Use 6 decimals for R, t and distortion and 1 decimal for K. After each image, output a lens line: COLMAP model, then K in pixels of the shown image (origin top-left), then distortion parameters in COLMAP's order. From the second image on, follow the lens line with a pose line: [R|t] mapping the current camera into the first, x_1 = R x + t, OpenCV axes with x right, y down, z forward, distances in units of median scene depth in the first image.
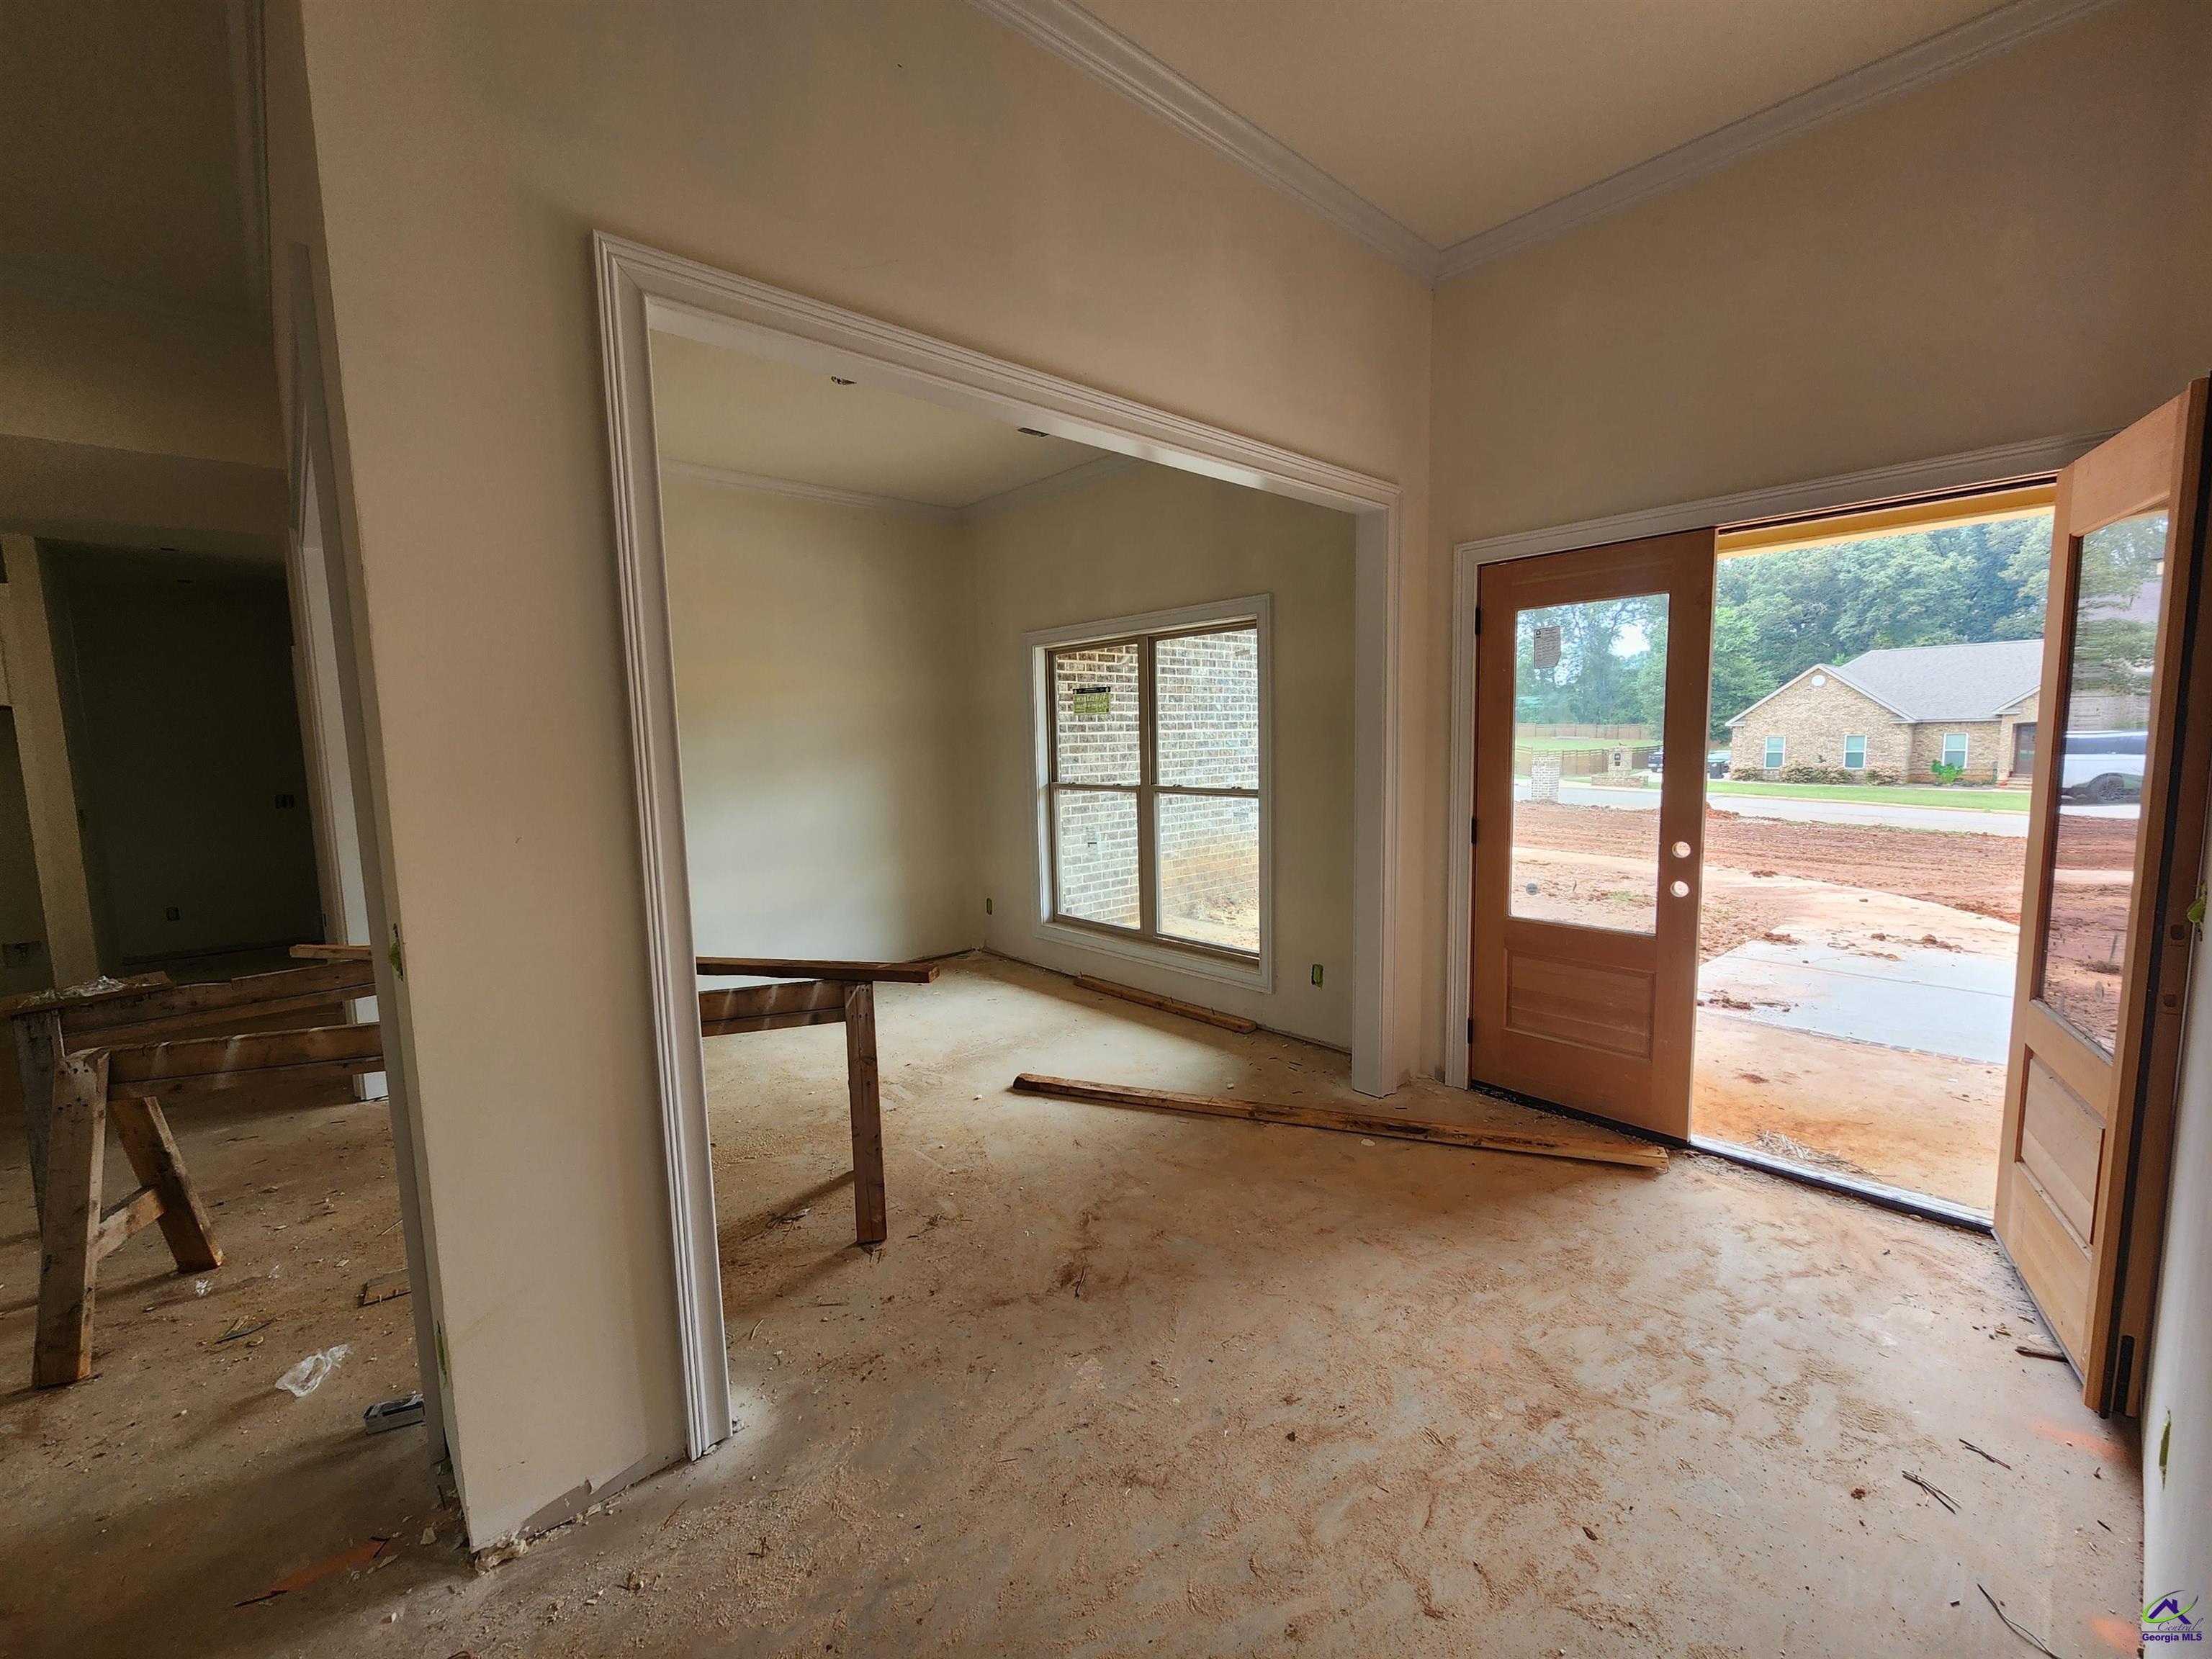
lens RADIAL K [[903.9, 0, 1113.5], [0, 903.9, 835.4], [0, 0, 1]] dist [-0.001587, -0.000318]
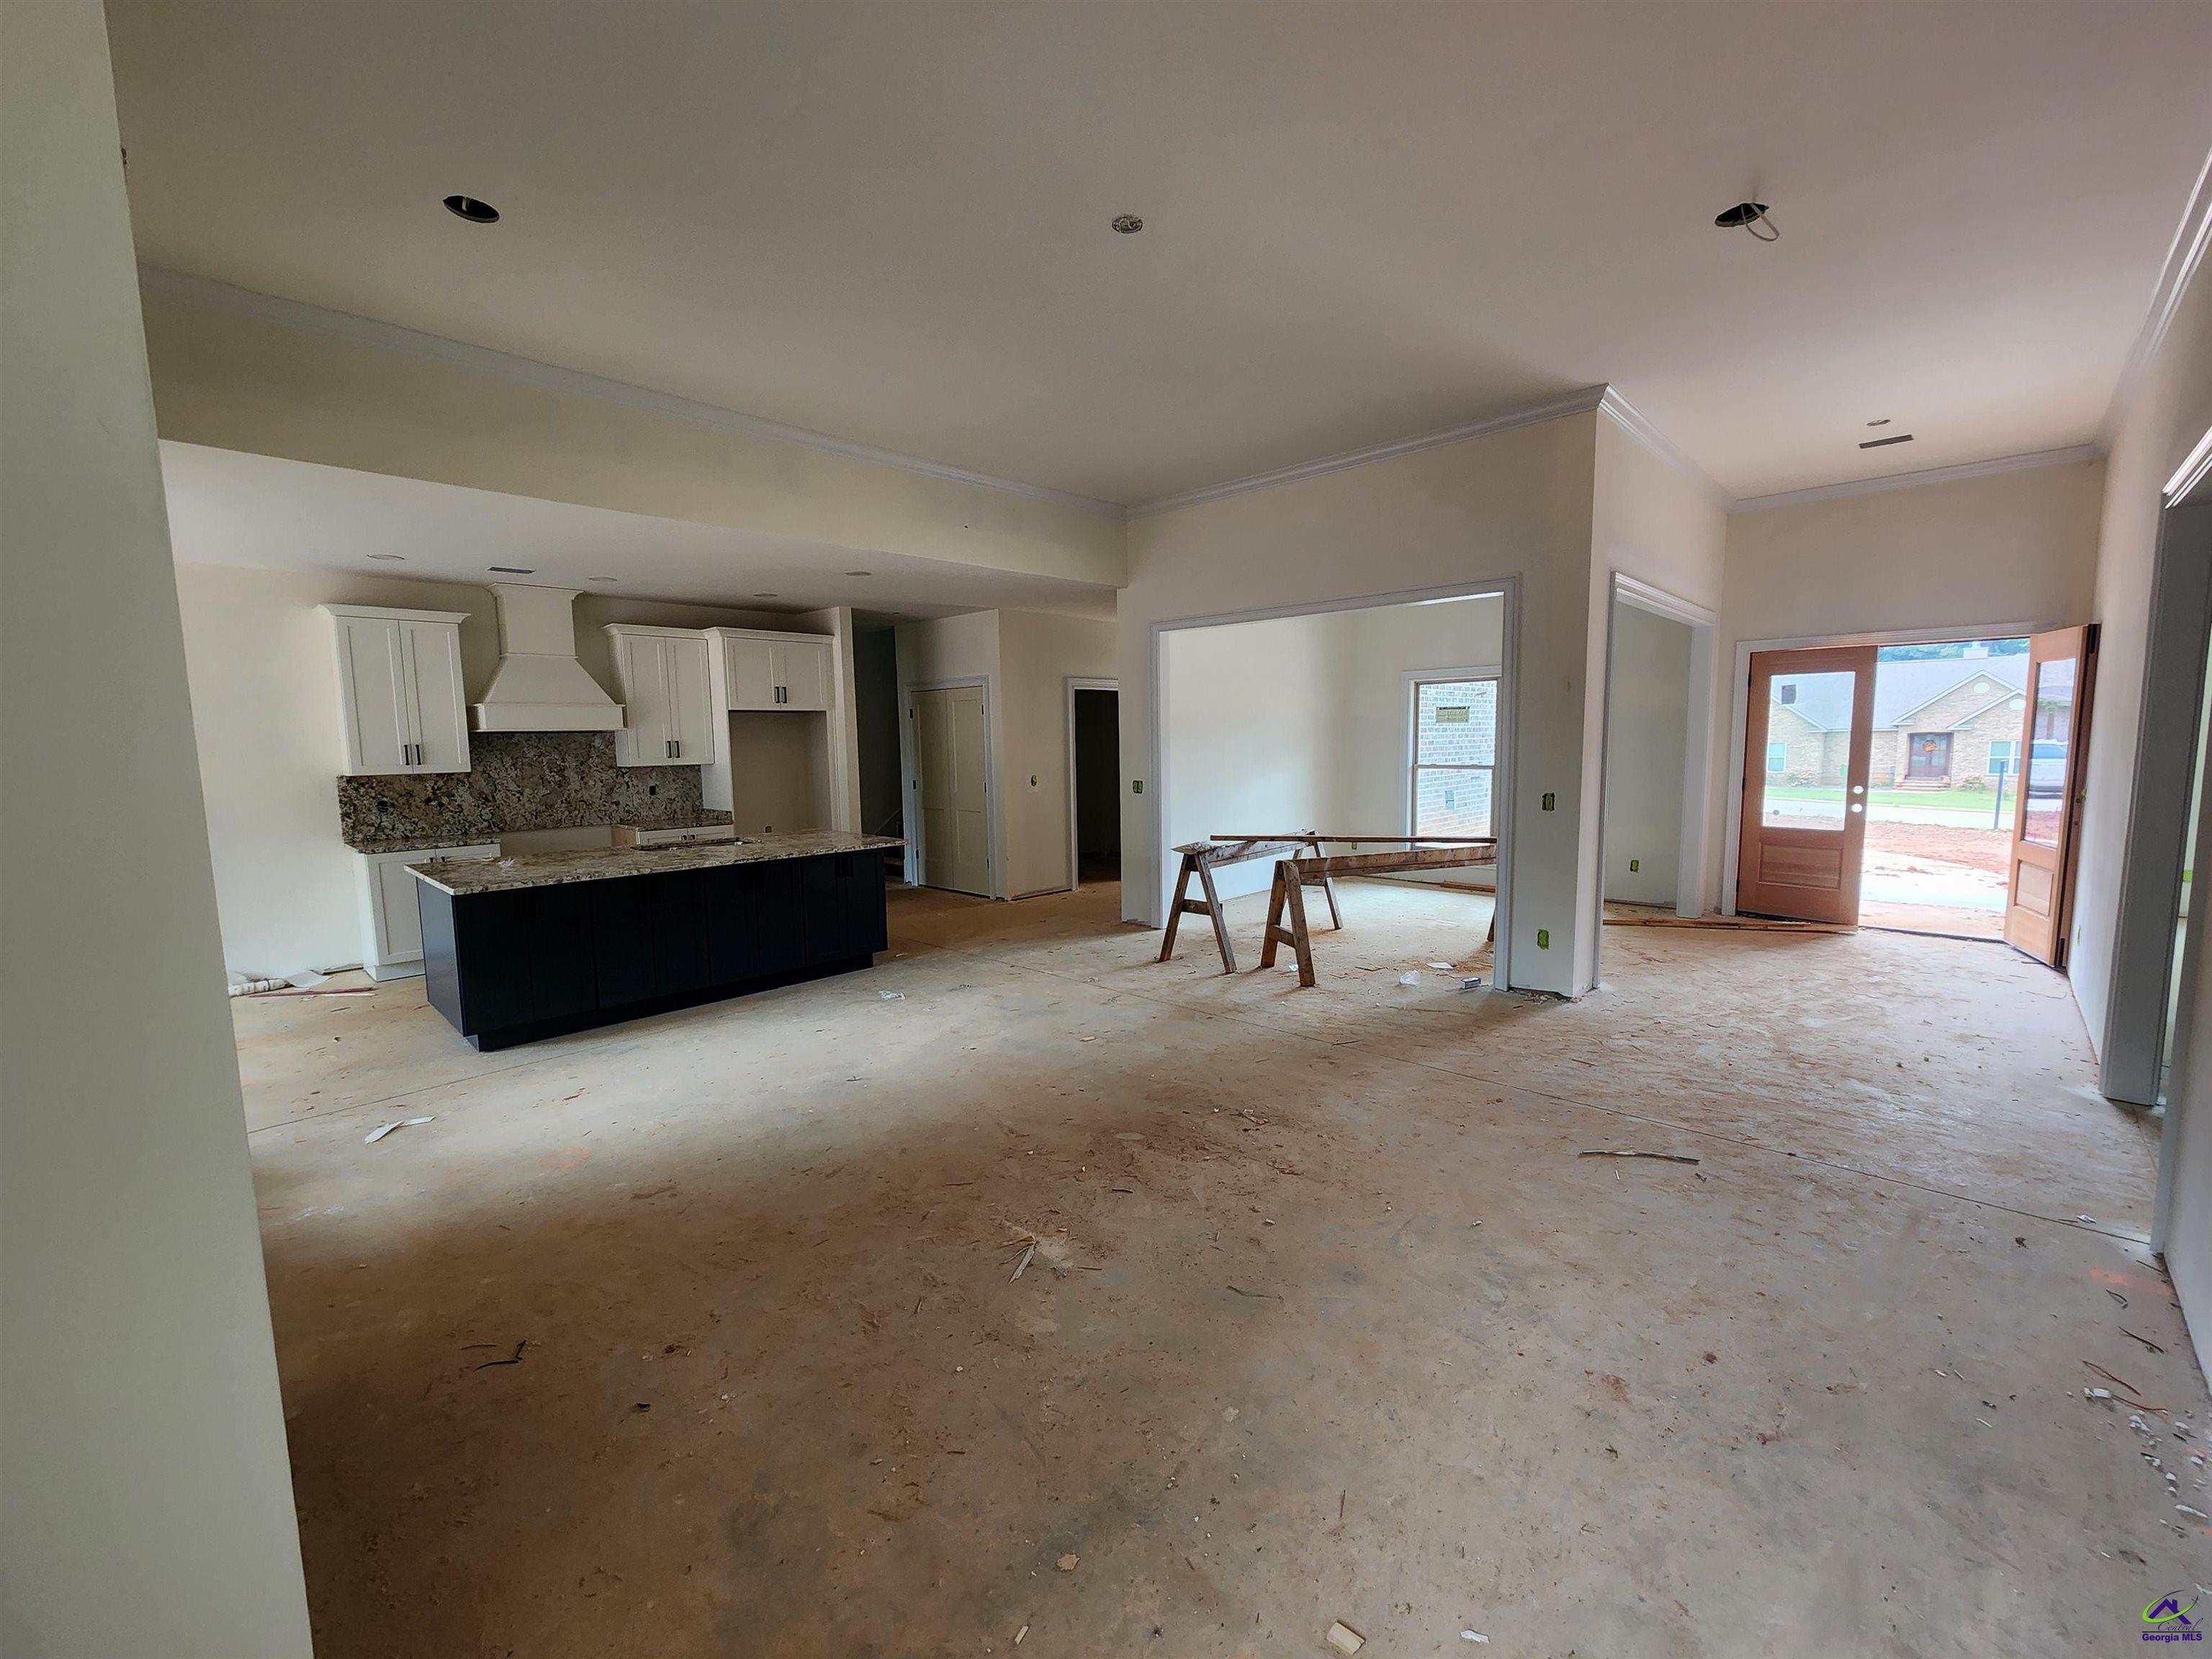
lens RADIAL K [[903.9, 0, 1113.5], [0, 903.9, 835.4], [0, 0, 1]] dist [-0.001587, -0.000318]
pose [[0.997428, 0.000966, 0.071673, -1.183309], [-0.000827, 0.999998, -0.001974, 0.117989], [-0.071675, 0.001910, 0.997426, -0.934977]]
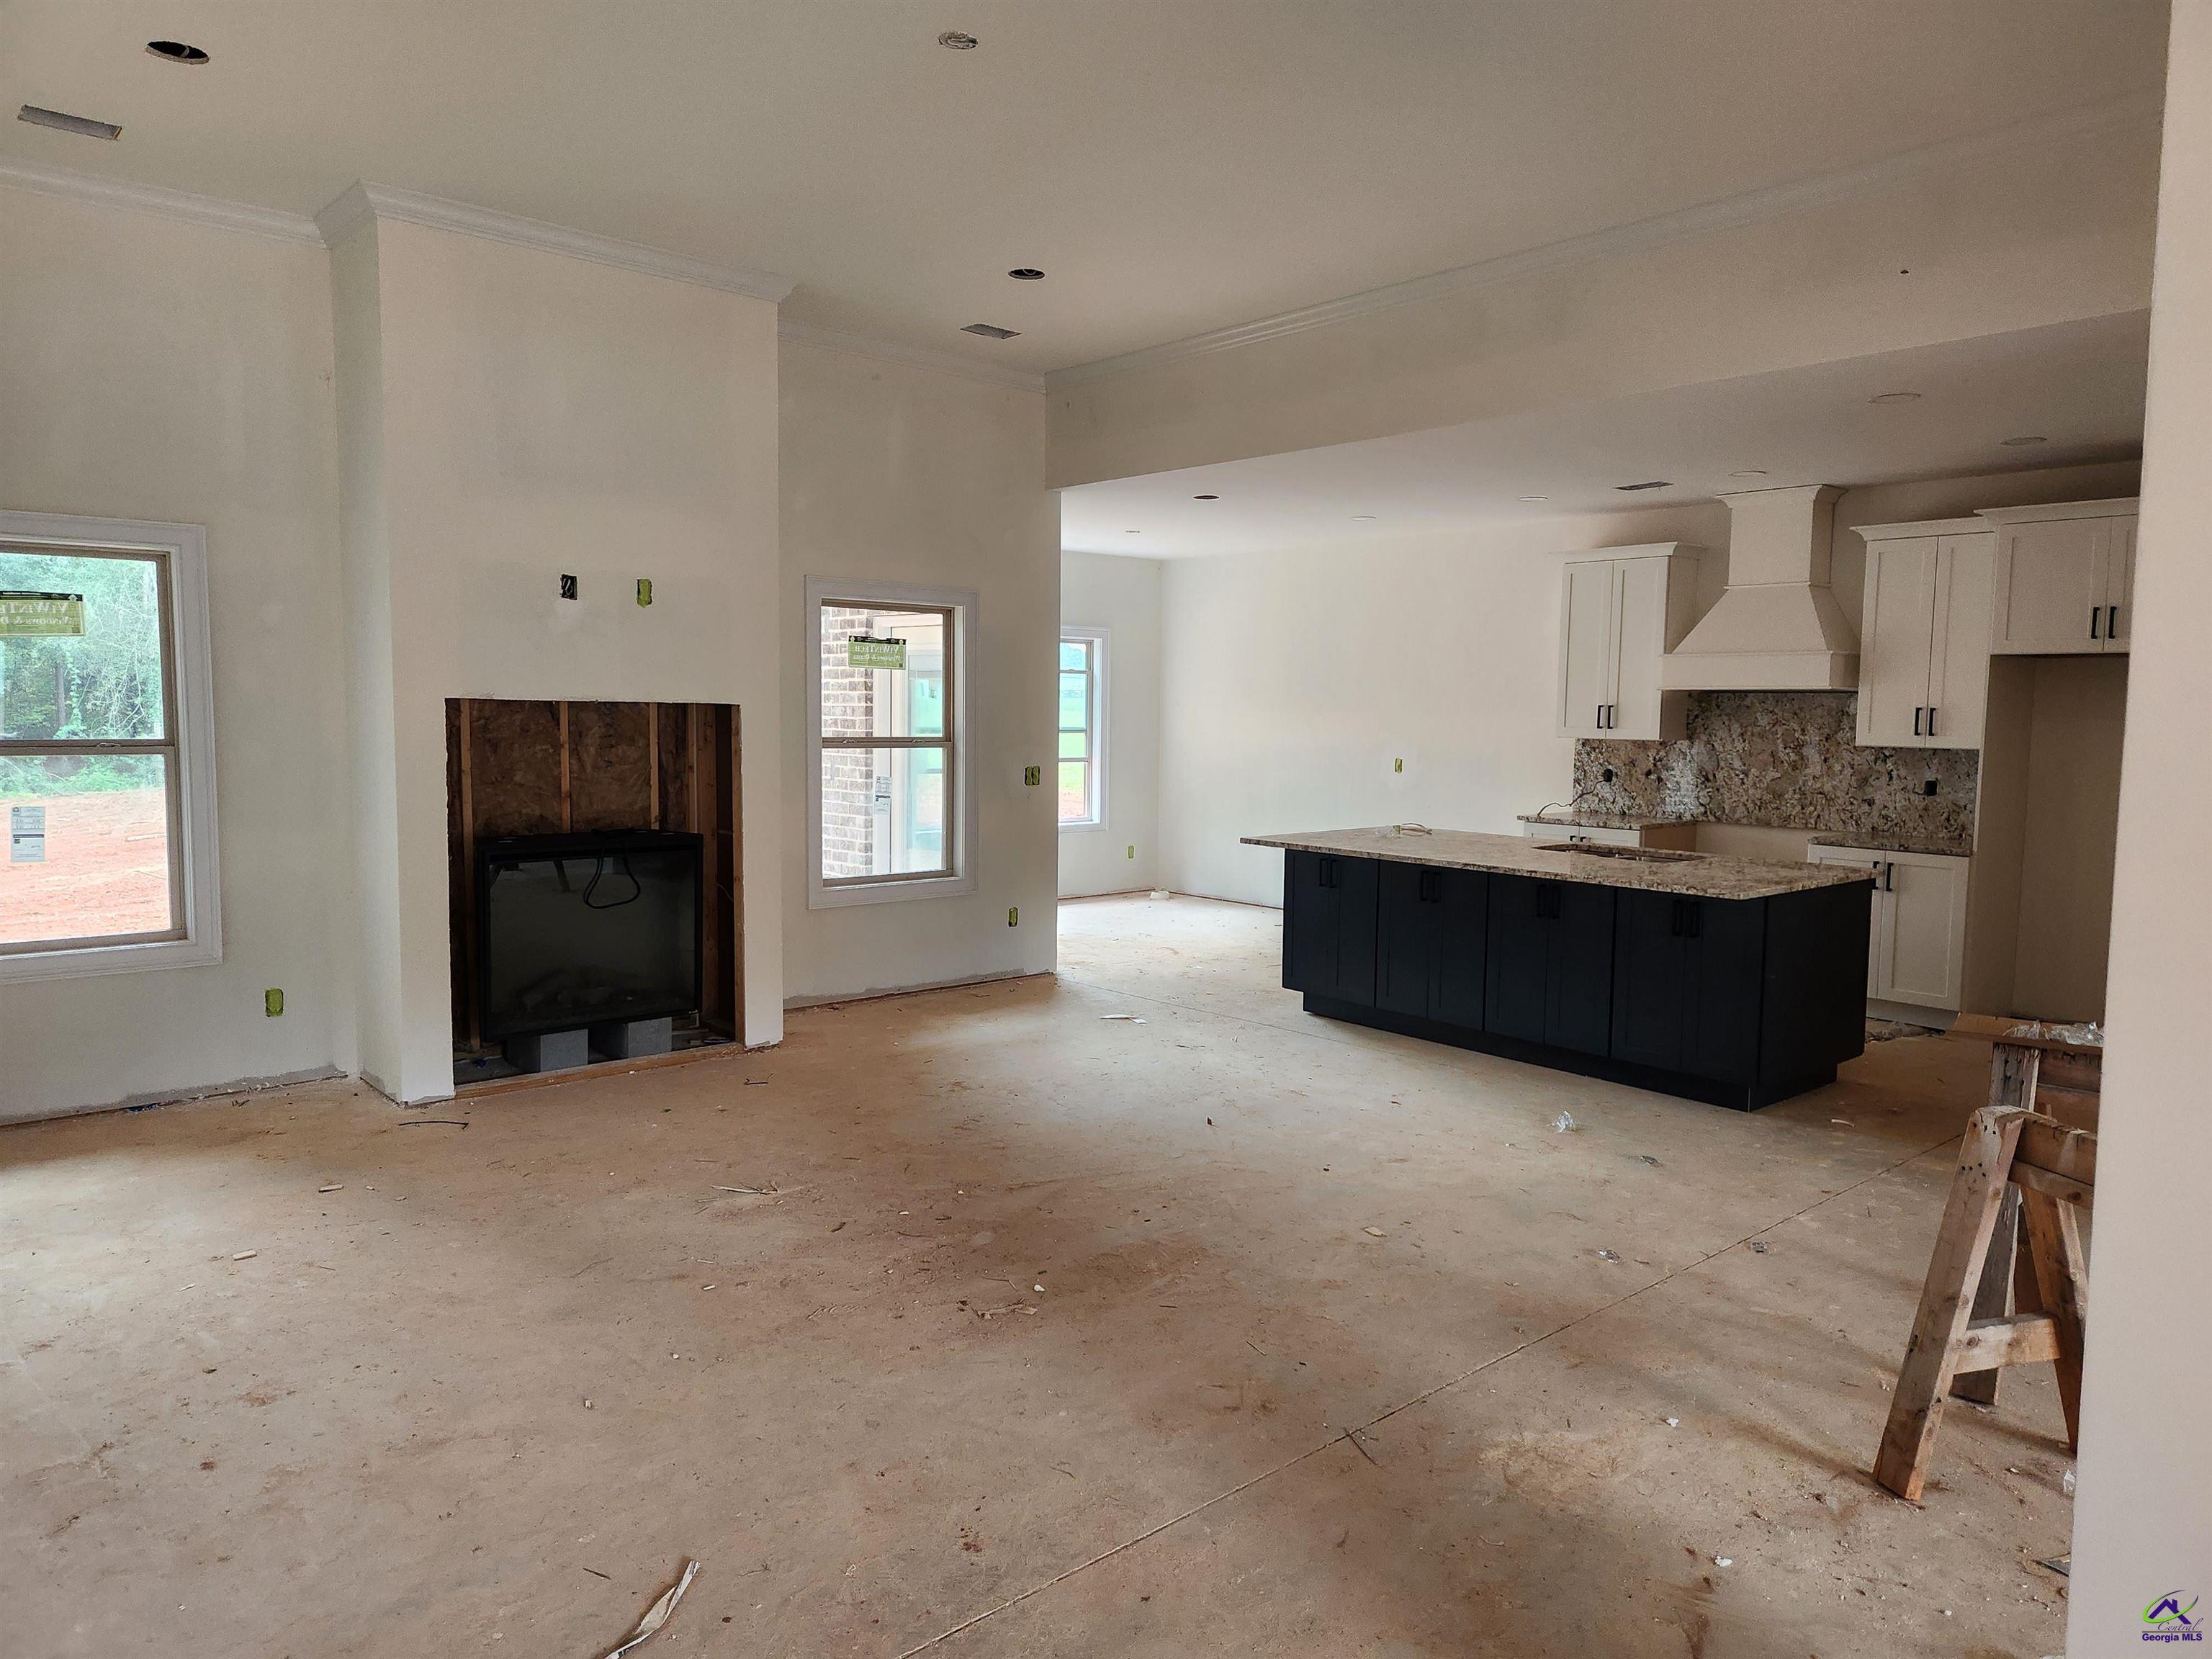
lens RADIAL K [[1477.9, 0, 1110.4], [0, 1477.9, 819.3], [0, 0, 1]] dist [0.077419, -0.063620]
pose [[-0.019350, 0.102831, -0.994511, 0.093951], [-0.122553, 0.986952, 0.104434, -0.031777], [0.992273, 0.123901, -0.006495, 0.142766]]
